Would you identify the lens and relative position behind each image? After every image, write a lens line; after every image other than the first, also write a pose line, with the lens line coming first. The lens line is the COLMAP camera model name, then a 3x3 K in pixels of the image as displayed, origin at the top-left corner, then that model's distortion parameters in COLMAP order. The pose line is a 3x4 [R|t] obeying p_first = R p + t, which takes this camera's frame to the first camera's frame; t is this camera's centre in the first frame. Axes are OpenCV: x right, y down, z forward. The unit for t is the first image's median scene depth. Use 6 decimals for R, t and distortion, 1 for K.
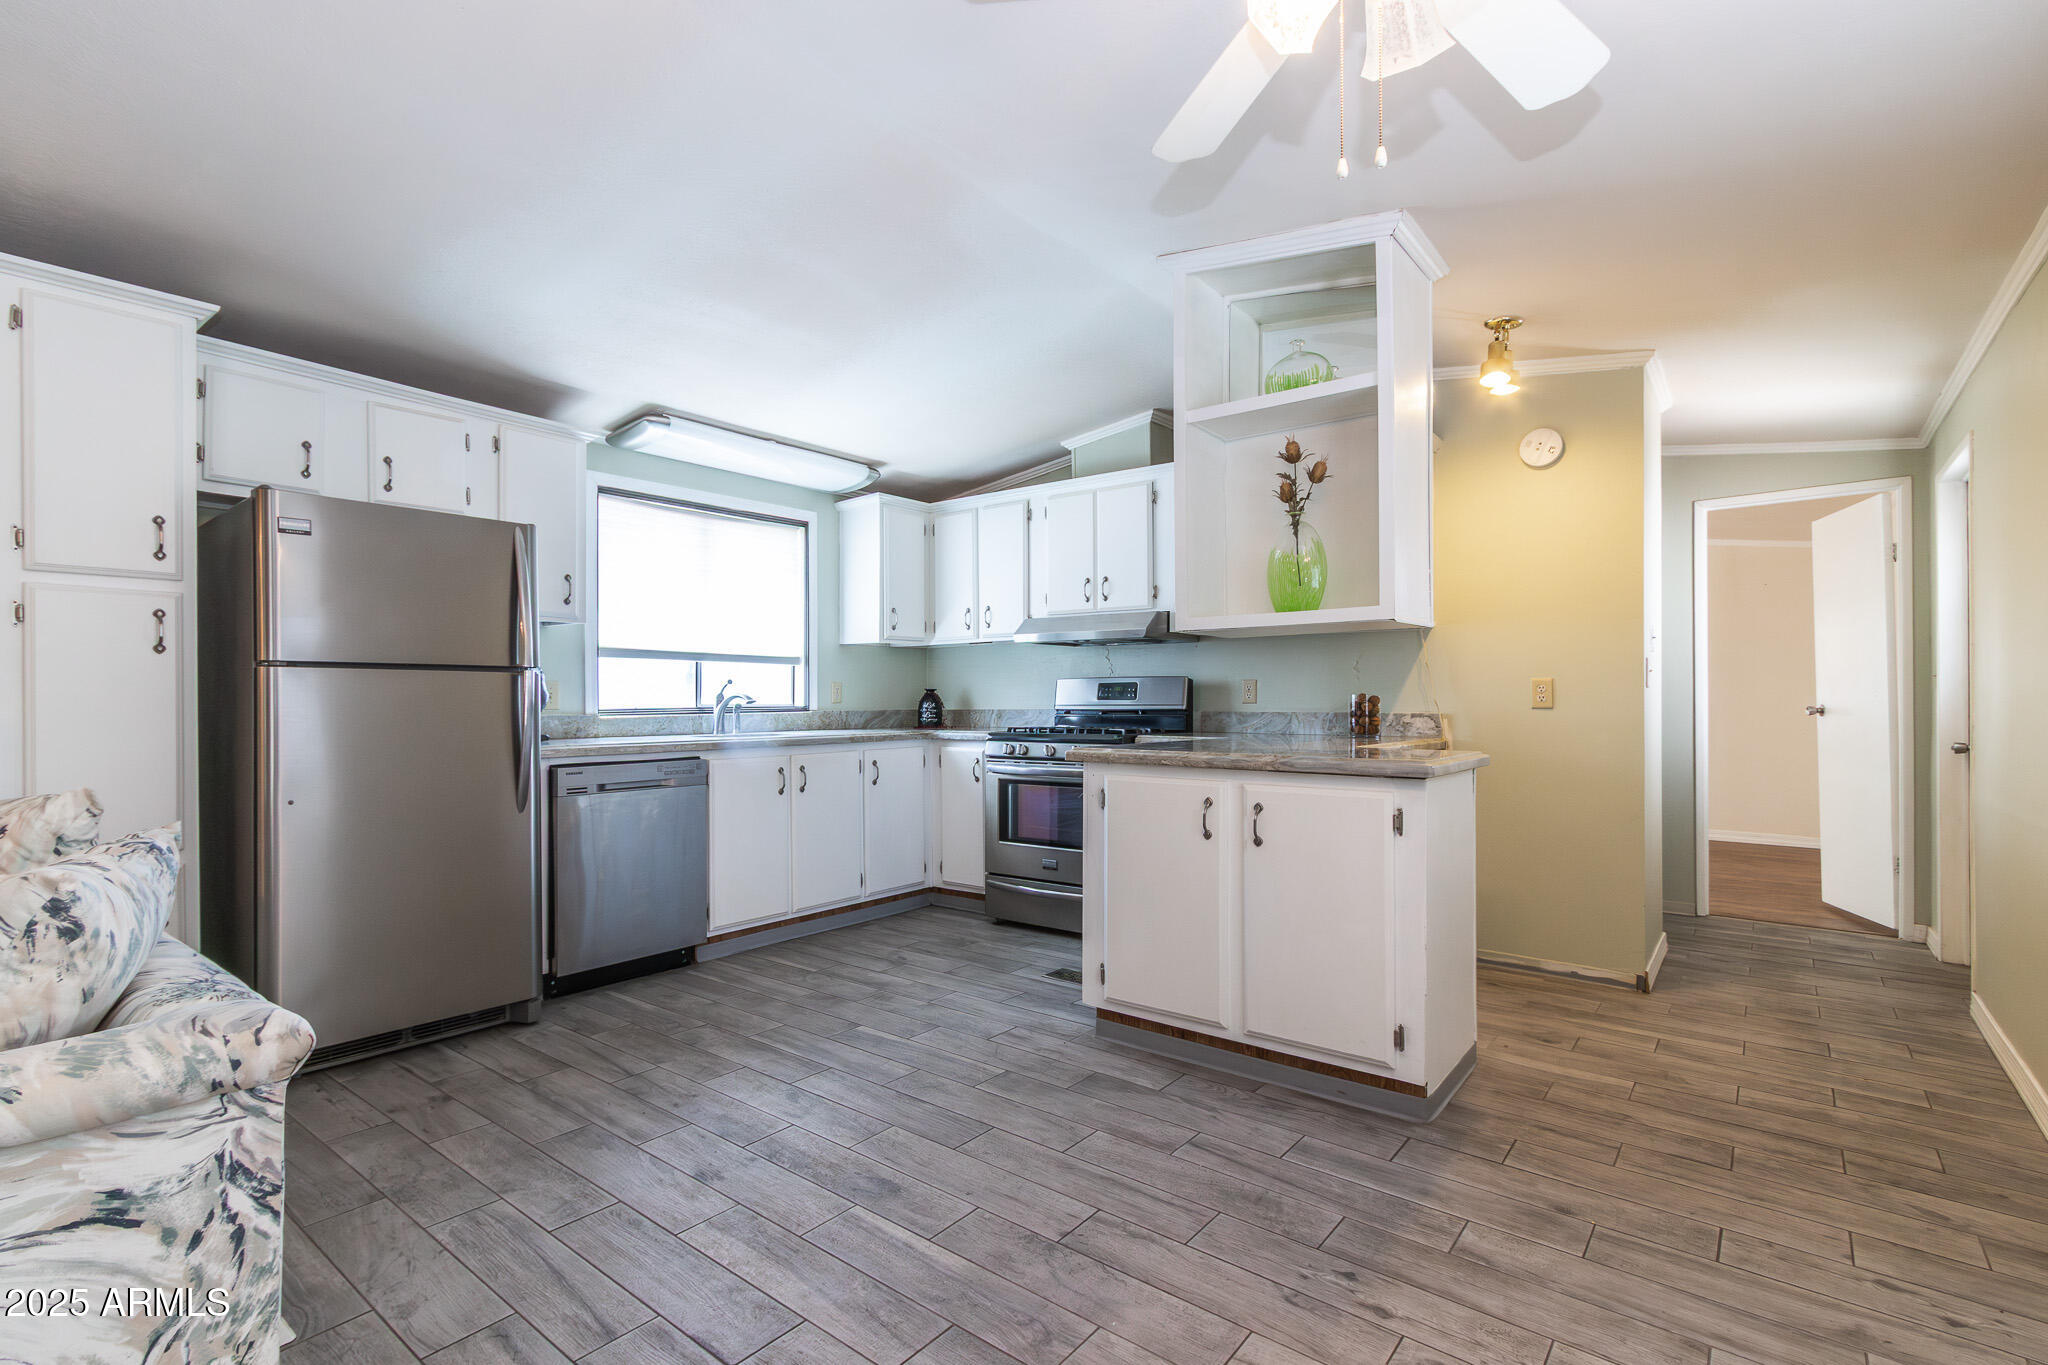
lens RADIAL K [[958.7, 0, 980.7], [0, 958.7, 699.6], [0, 0, 1]] dist [0.000896, -0.000053]
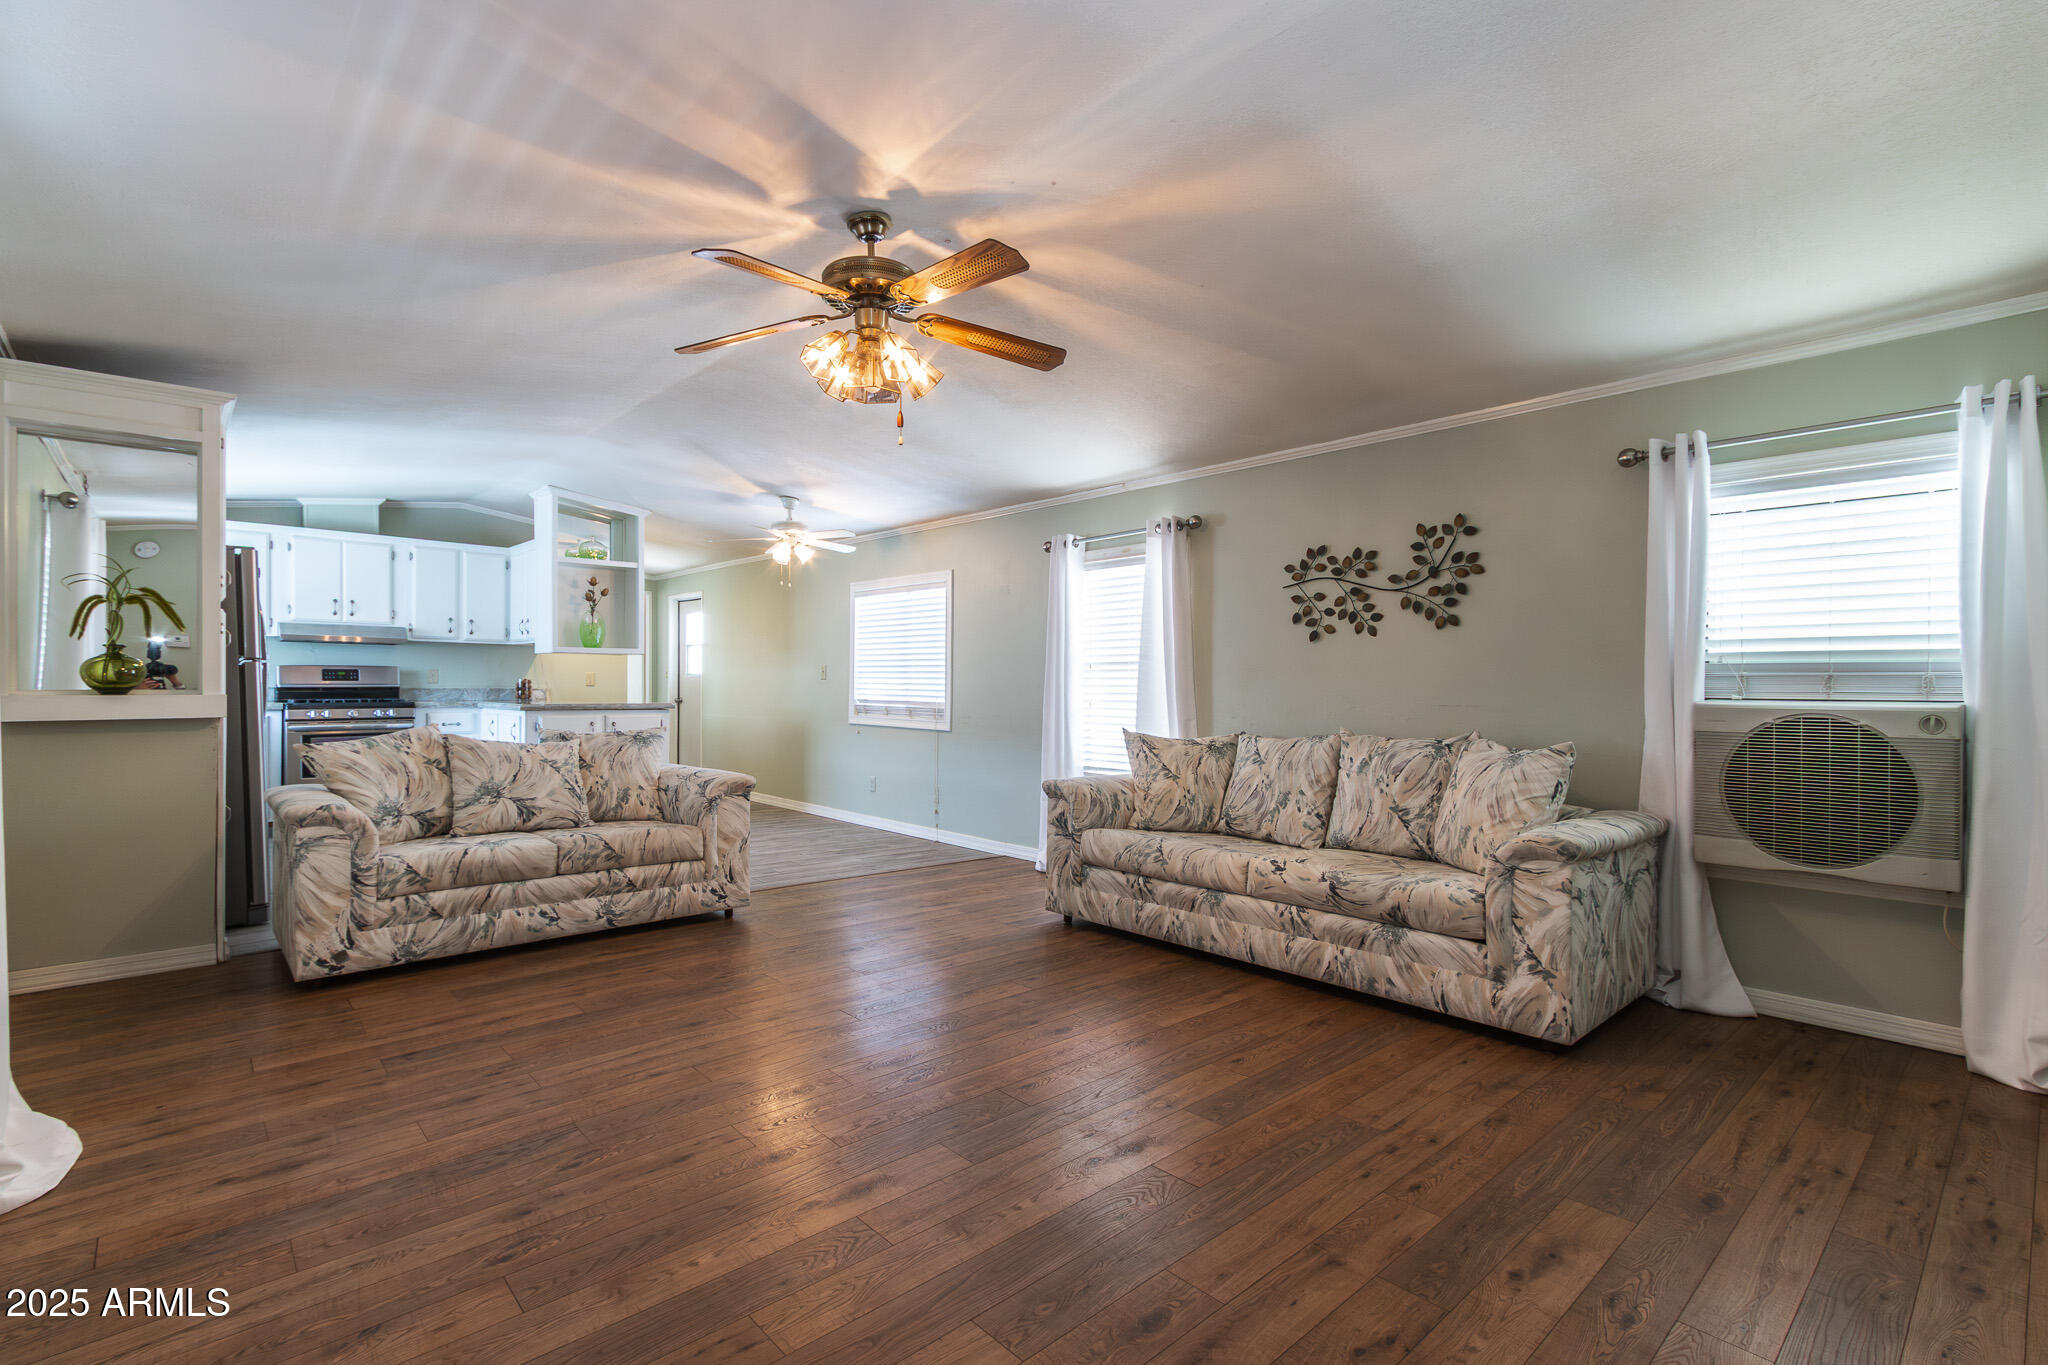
lens RADIAL K [[958.7, 0, 1013.7], [0, 958.7, 691.8], [0, 0, 1]] dist [0.000896, -0.000053]
pose [[0.147198, -0.007502, 0.989079, -0.584554], [-0.006028, 0.999946, 0.008481, -0.000852], [-0.989089, -0.007210, 0.147144, -0.127909]]
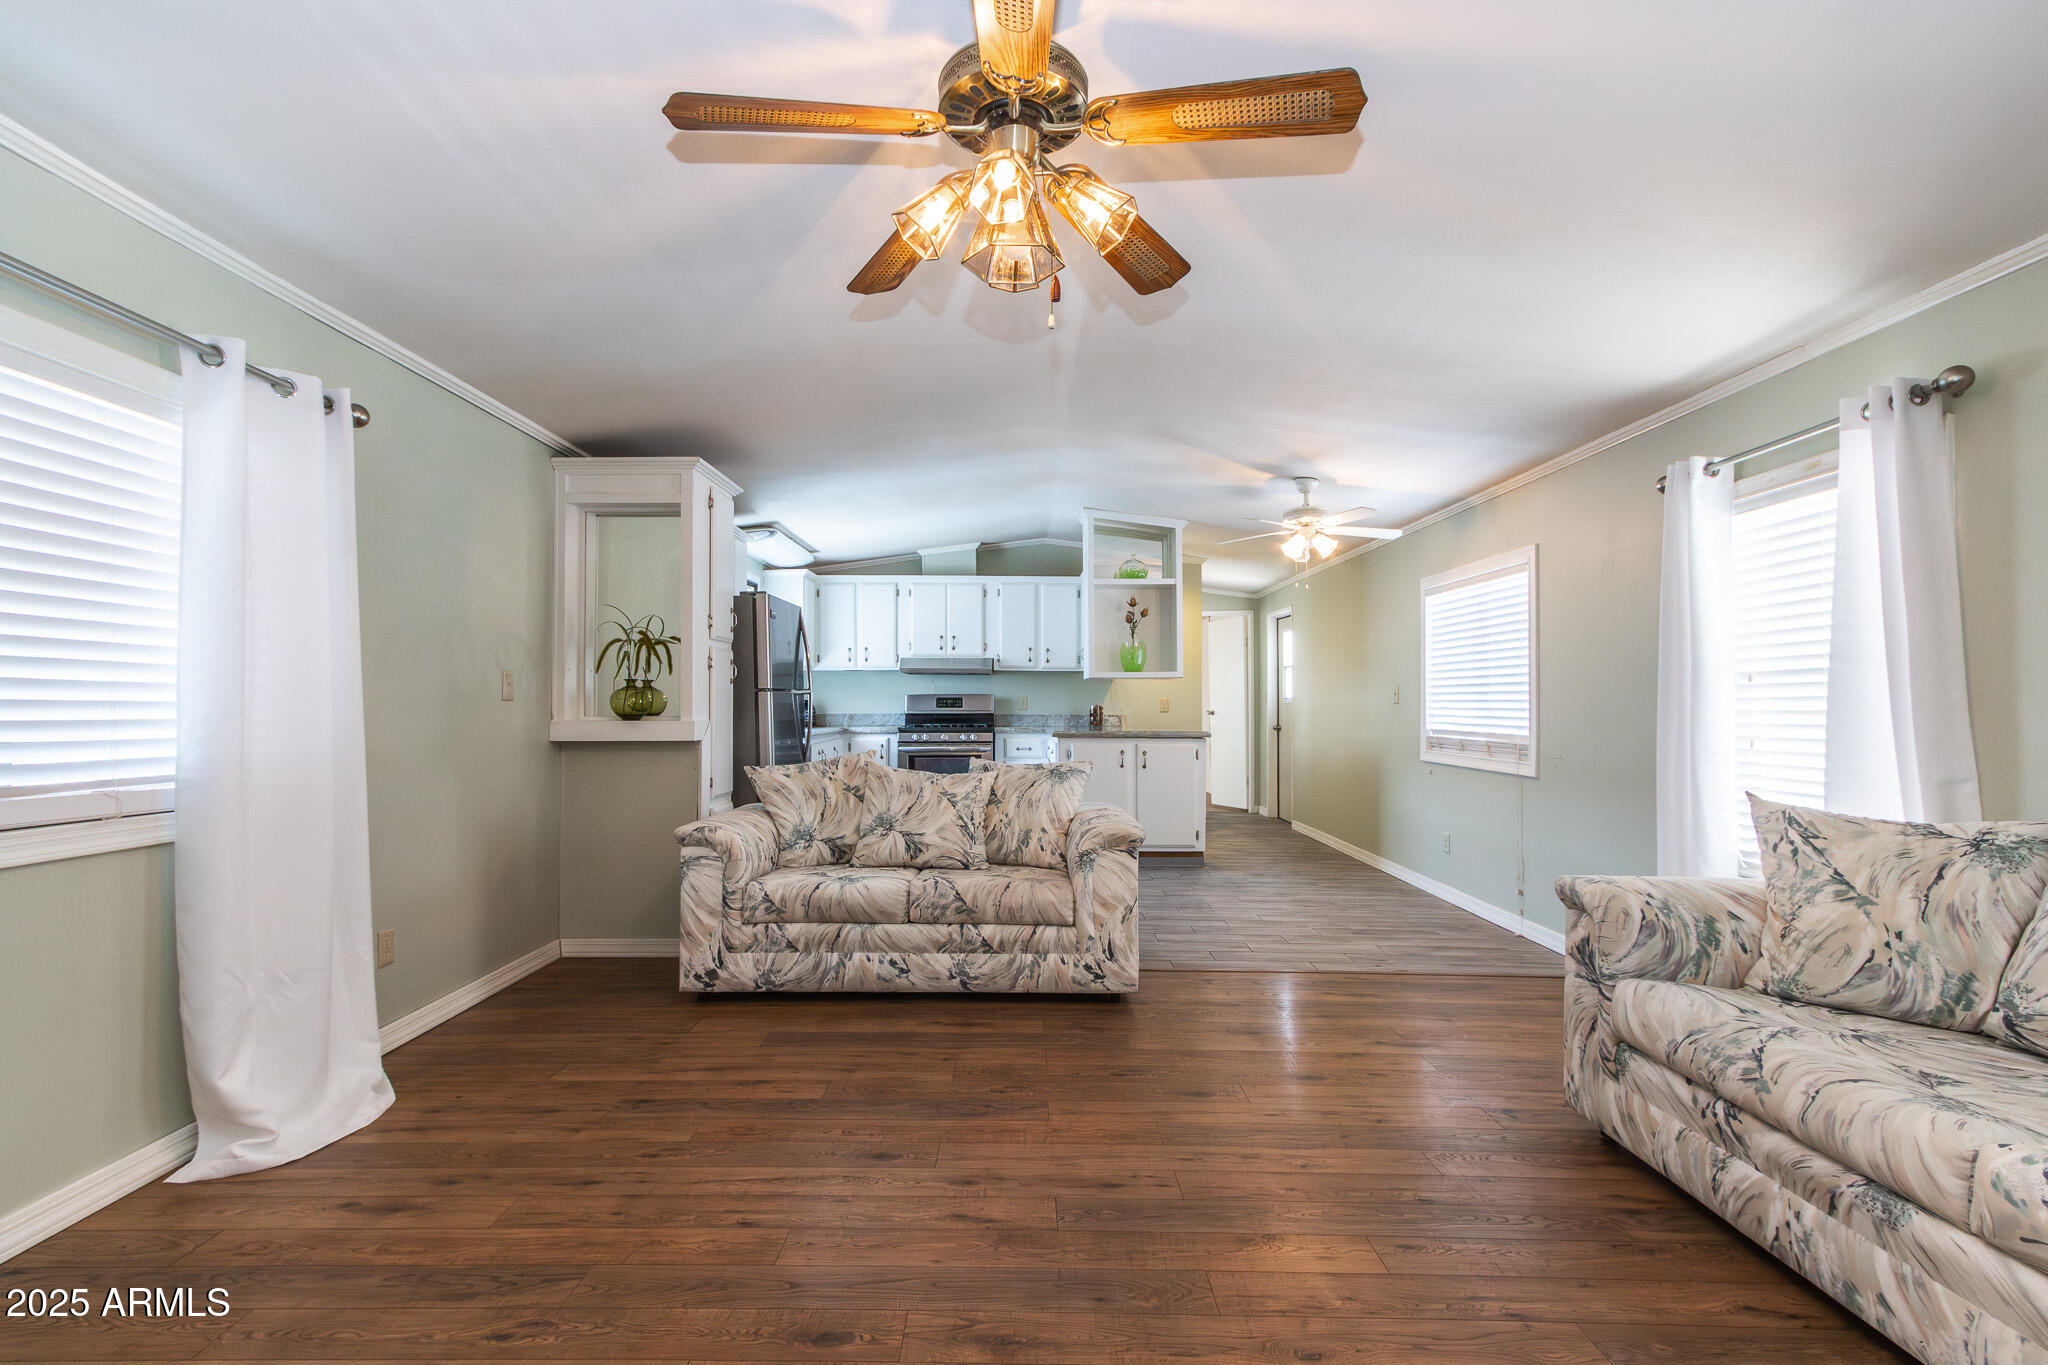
lens RADIAL K [[958.7, 0, 1005.3], [0, 958.7, 689.8], [0, 0, 1]] dist [0.000896, -0.000053]
pose [[0.782299, 0.011773, 0.622792, -0.411656], [-0.001855, 0.999861, -0.016571, -0.001699], [-0.622901, 0.011808, 0.782212, -0.189226]]
